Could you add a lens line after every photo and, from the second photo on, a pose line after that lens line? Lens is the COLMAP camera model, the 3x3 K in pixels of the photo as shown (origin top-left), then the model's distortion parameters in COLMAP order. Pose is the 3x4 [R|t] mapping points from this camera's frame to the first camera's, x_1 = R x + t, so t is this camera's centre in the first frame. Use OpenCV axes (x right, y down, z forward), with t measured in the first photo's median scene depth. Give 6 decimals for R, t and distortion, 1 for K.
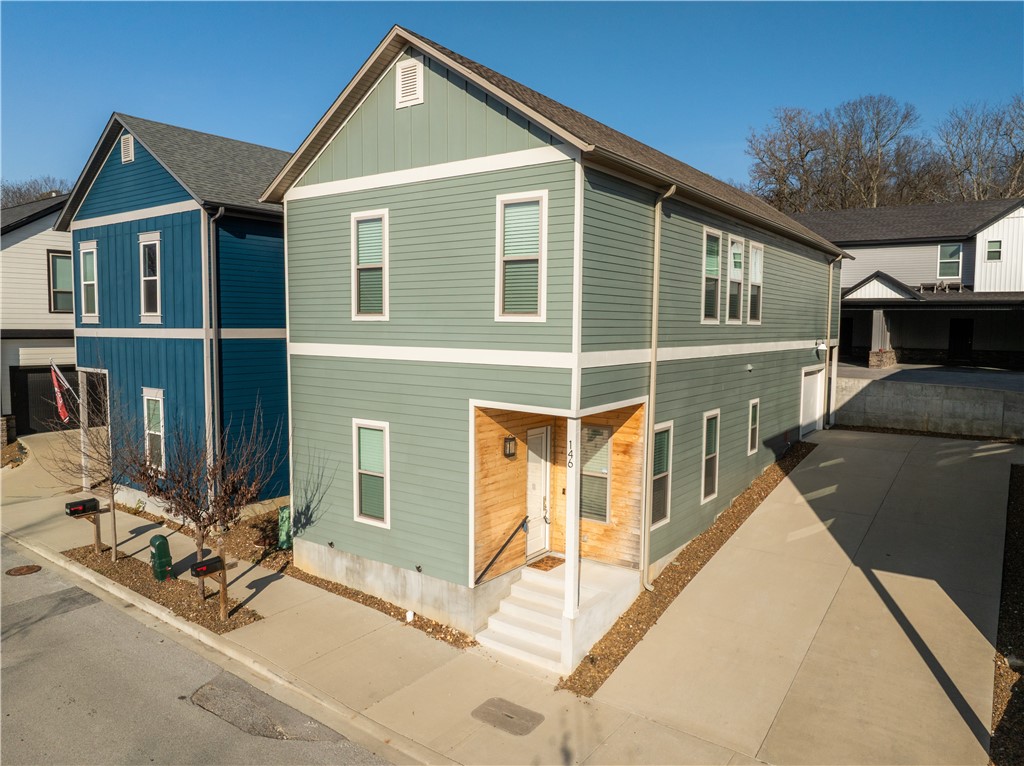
lens RADIAL K [[725.8, 0, 509.4], [0, 725.8, 382.1], [0, 0, 1]] dist [-0.053520, 0.020967]
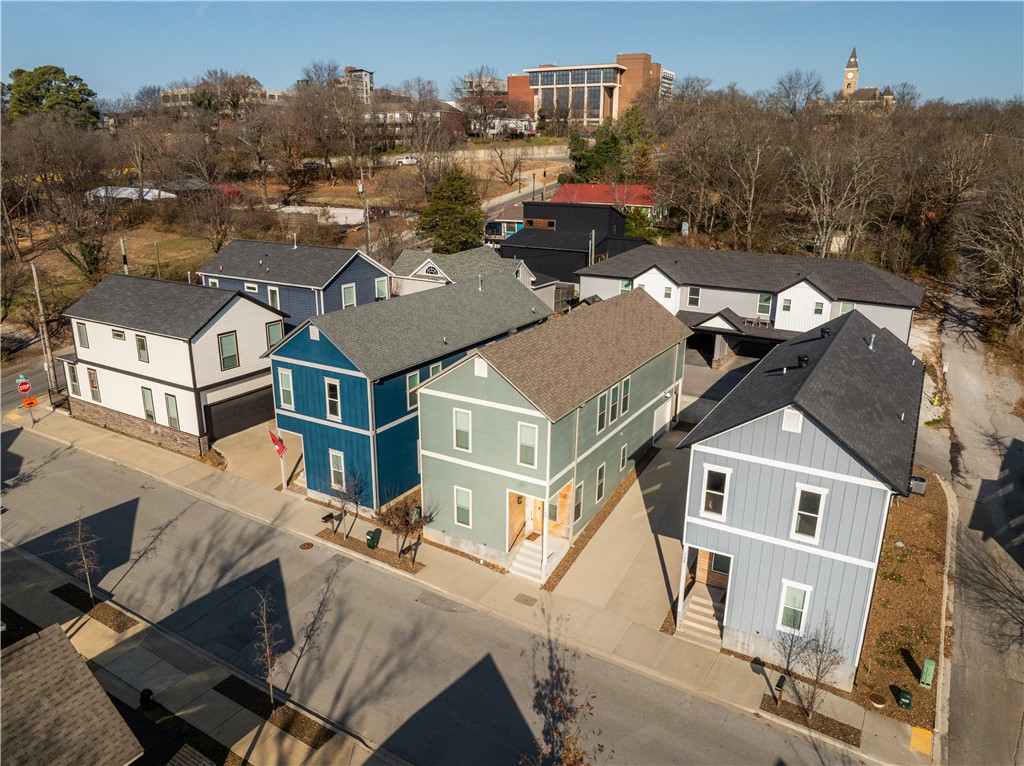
lens RADIAL K [[725.8, 0, 509.6], [0, 725.8, 383.7], [0, 0, 1]] dist [-0.053520, 0.020967]
pose [[0.996033, -0.025013, 0.085401, -0.231610], [0.005657, 0.975540, 0.219748, -0.828517], [-0.088809, -0.218393, 0.971811, -1.331464]]
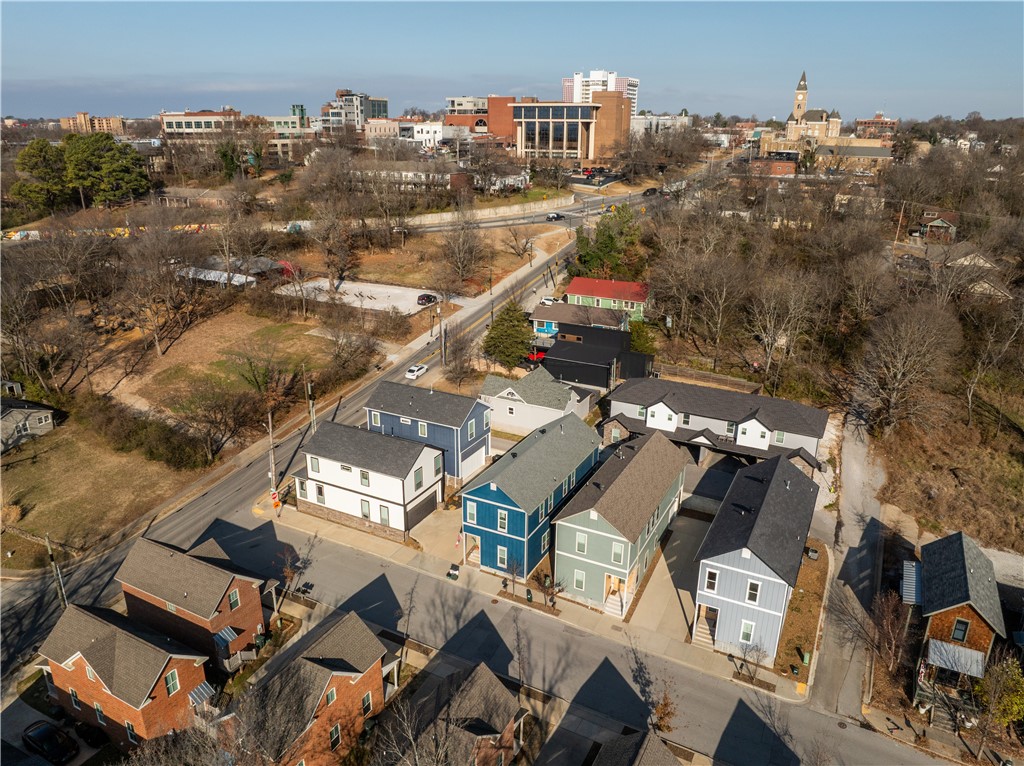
lens RADIAL K [[725.8, 0, 509.4], [0, 725.8, 380.9], [0, 0, 1]] dist [-0.053520, 0.020967]
pose [[0.989561, -0.046736, 0.136329, -1.235024], [0.010250, 0.966385, 0.256894, -2.372537], [-0.143752, -0.252815, 0.956776, -3.167458]]
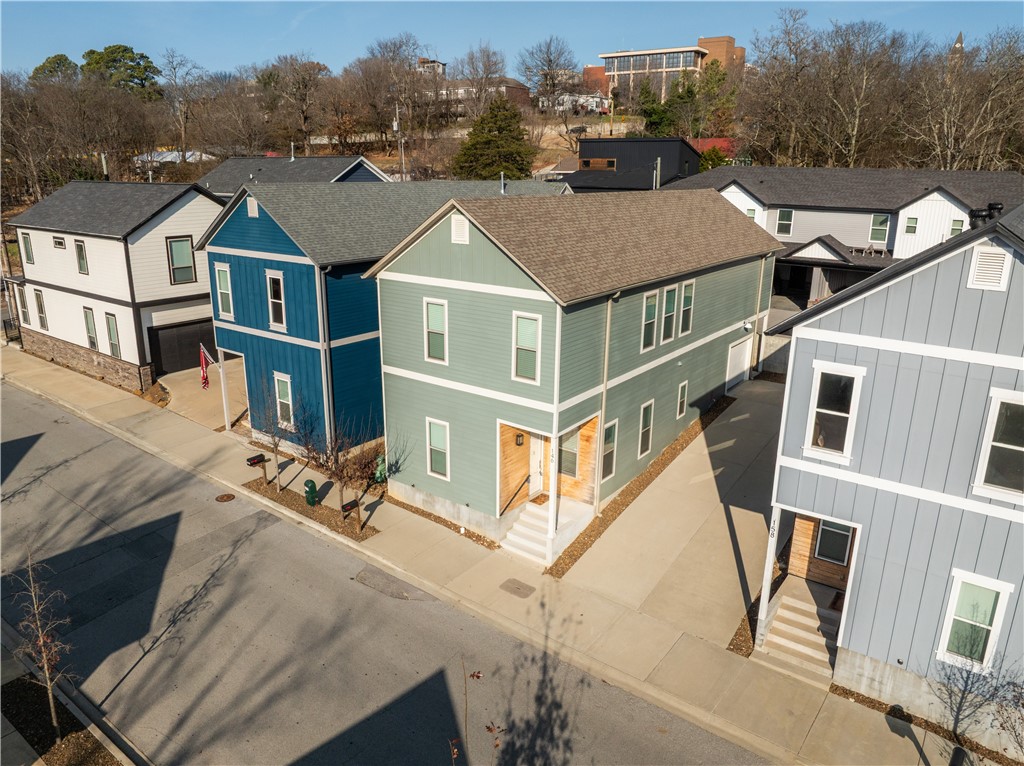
lens RADIAL K [[725.8, 0, 509.6], [0, 725.8, 383.1], [0, 0, 1]] dist [-0.053520, 0.020967]
pose [[0.999890, 0.006138, -0.013494, -0.000870], [-0.003208, 0.978281, 0.207258, -0.376258], [0.014473, -0.207192, 0.978193, -0.625481]]
